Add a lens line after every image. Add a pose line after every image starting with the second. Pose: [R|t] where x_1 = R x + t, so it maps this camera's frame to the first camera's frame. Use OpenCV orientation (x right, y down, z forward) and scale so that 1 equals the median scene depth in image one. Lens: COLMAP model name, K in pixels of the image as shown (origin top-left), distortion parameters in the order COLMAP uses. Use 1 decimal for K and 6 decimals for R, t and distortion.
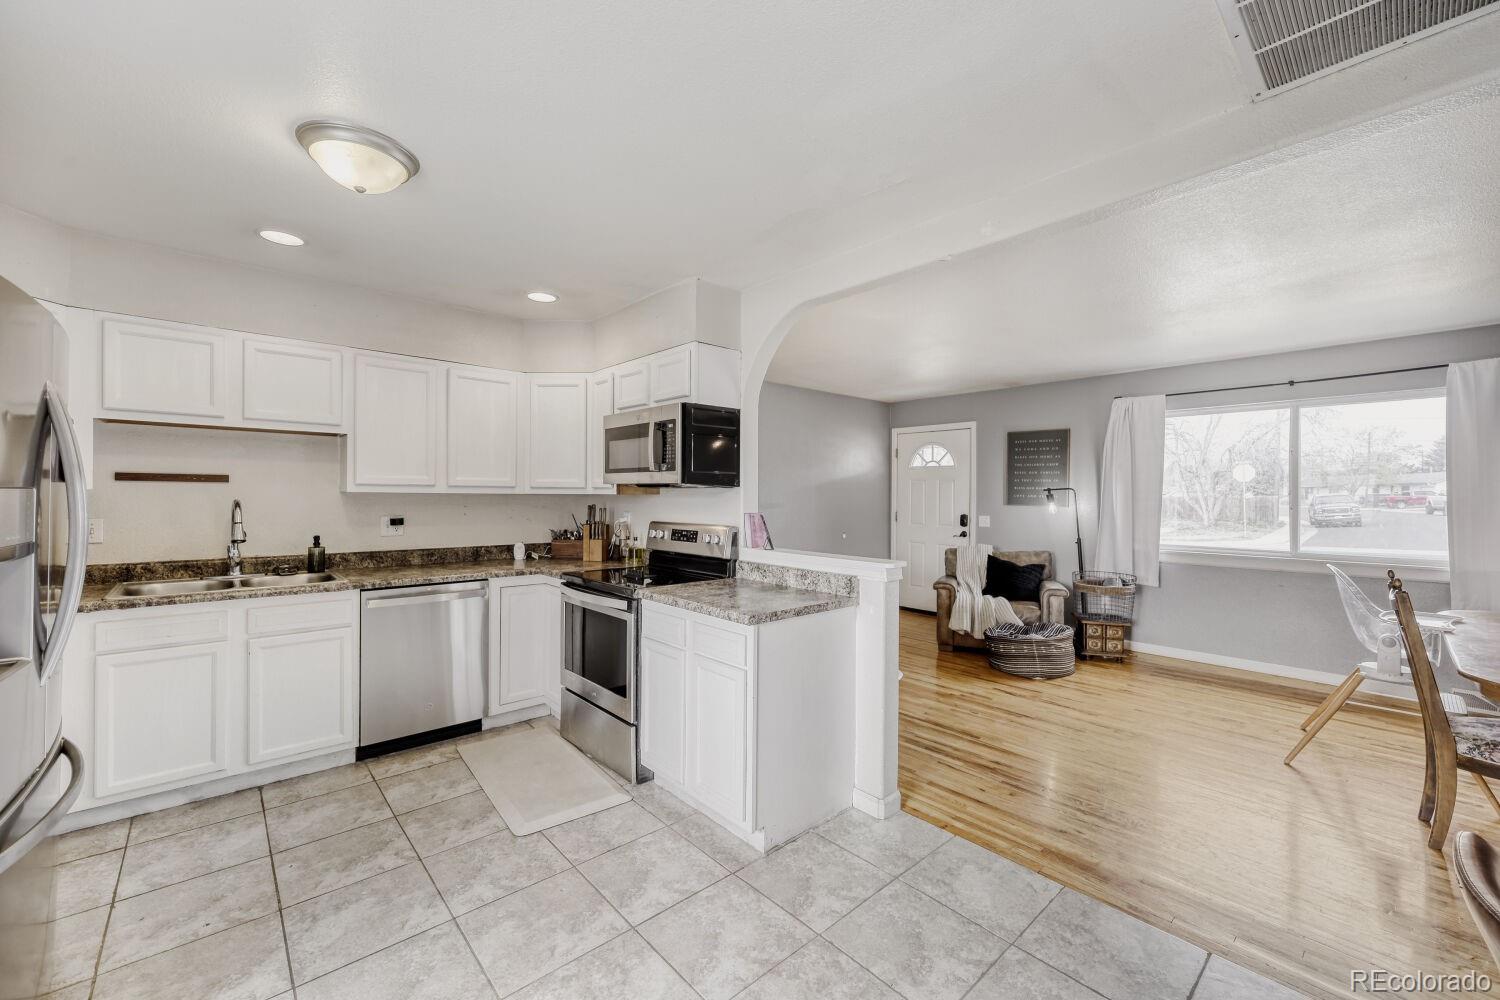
lens RADIAL K [[606.1, 0, 741.4], [0, 606.1, 495.0], [0, 0, 1]] dist [0.002972, -0.000602]
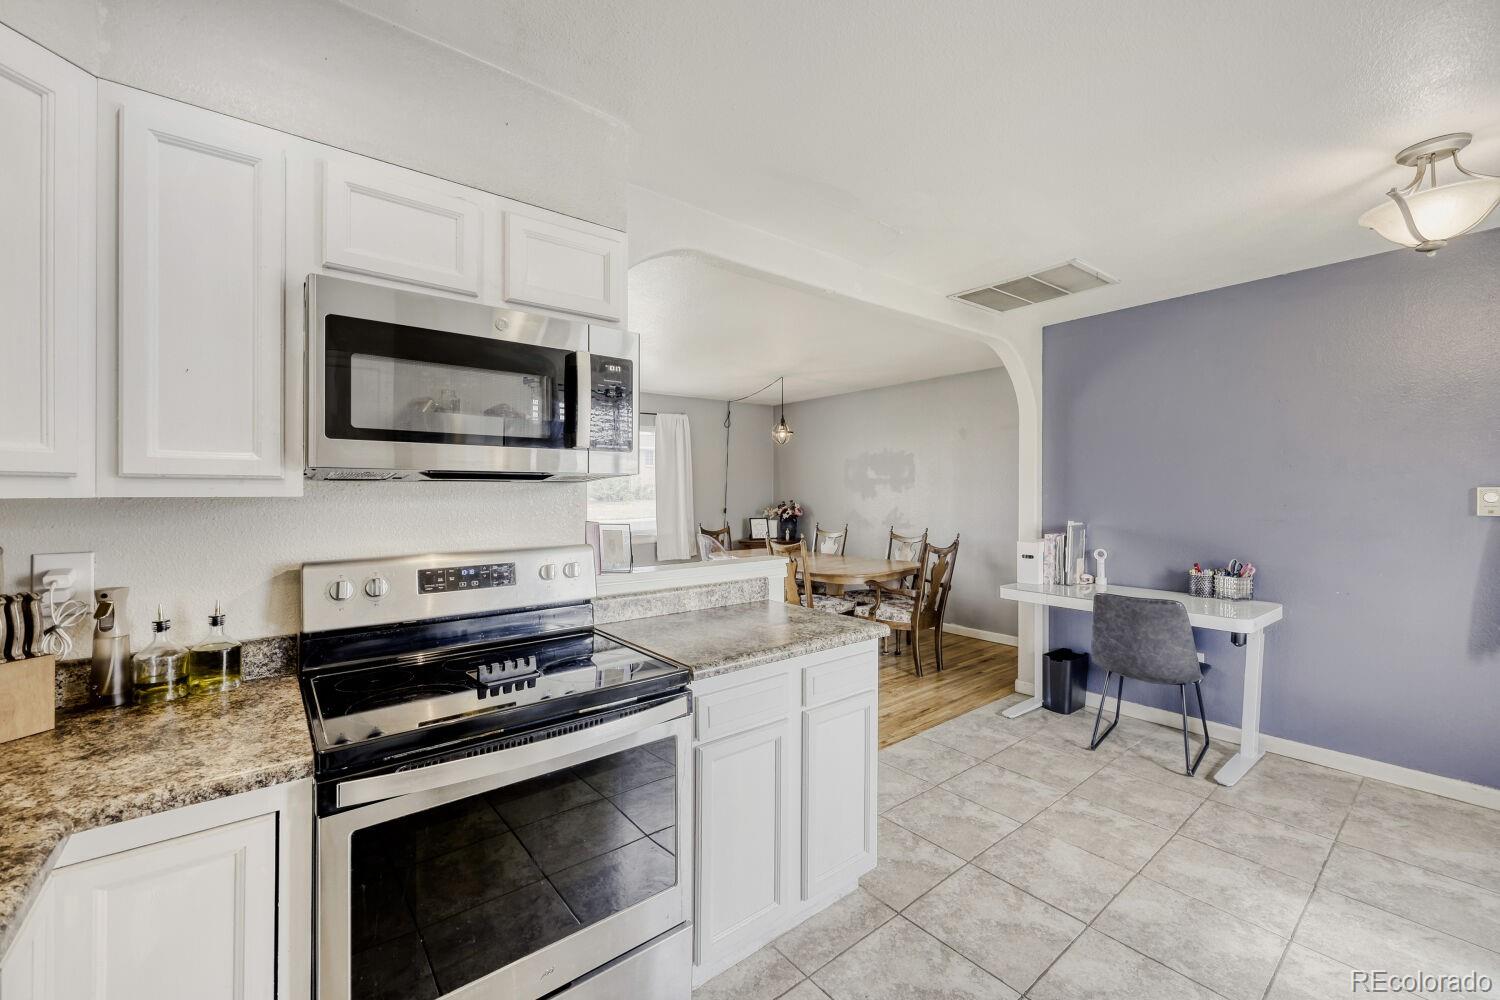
lens RADIAL K [[606.1, 0, 756.9], [0, 606.1, 503.1], [0, 0, 1]] dist [0.002972, -0.000602]
pose [[0.032905, -0.023164, 0.999190, -0.398324], [0.002915, 0.999729, 0.023080, -0.002358], [-0.999454, 0.002154, 0.032964, 0.518427]]
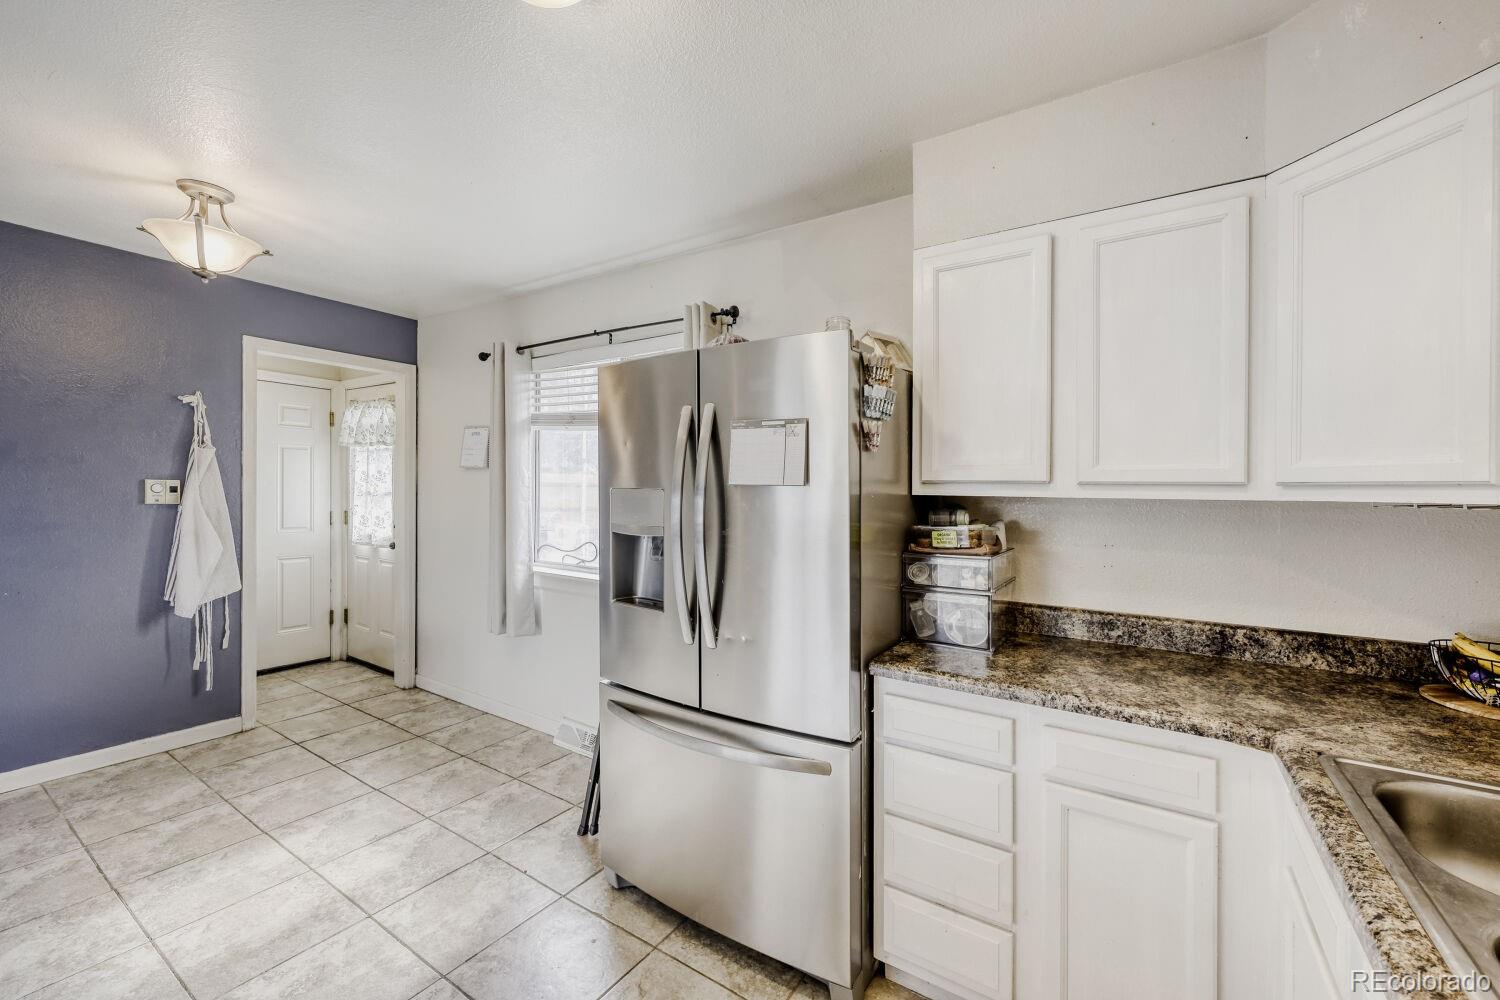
lens RADIAL K [[606.1, 0, 744.4], [0, 606.1, 503.8], [0, 0, 1]] dist [0.002972, -0.000602]
pose [[-0.964343, -0.024705, -0.263501, -0.263950], [-0.030229, 0.999400, 0.016931, -0.005218], [0.262924, 0.024293, -0.964511, 0.645610]]
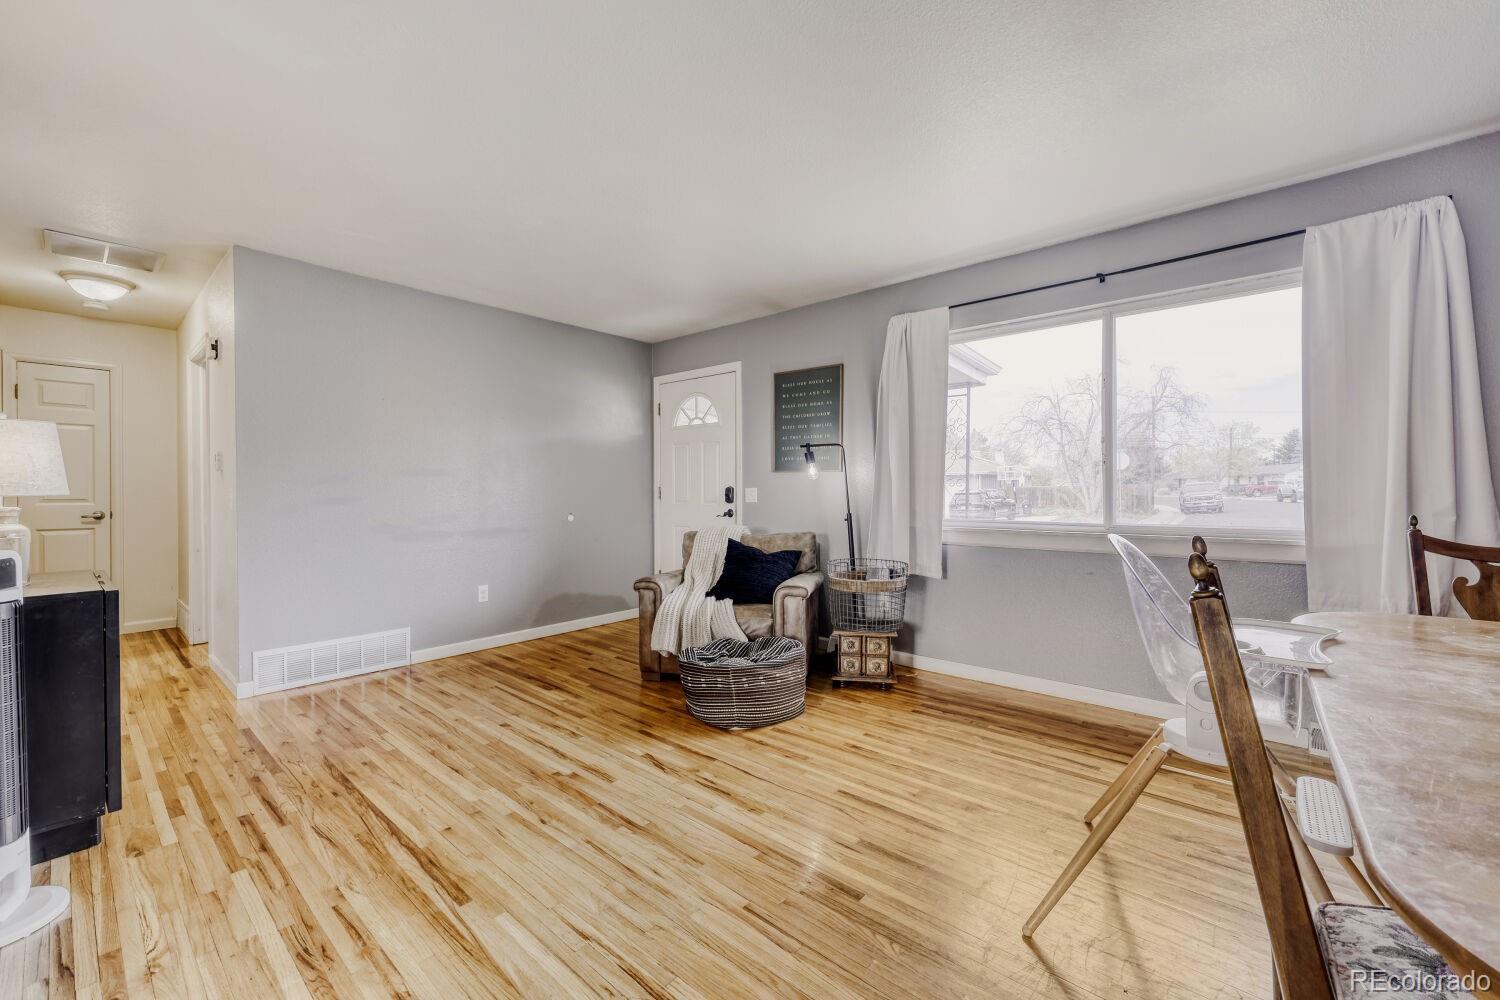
lens RADIAL K [[606.1, 0, 741.1], [0, 606.1, 494.3], [0, 0, 1]] dist [0.002972, -0.000602]
pose [[0.992607, -0.007862, 0.121122, 0.376471], [0.007203, 0.999957, 0.005878, 0.047833], [-0.121163, -0.004962, 0.992620, 0.332701]]
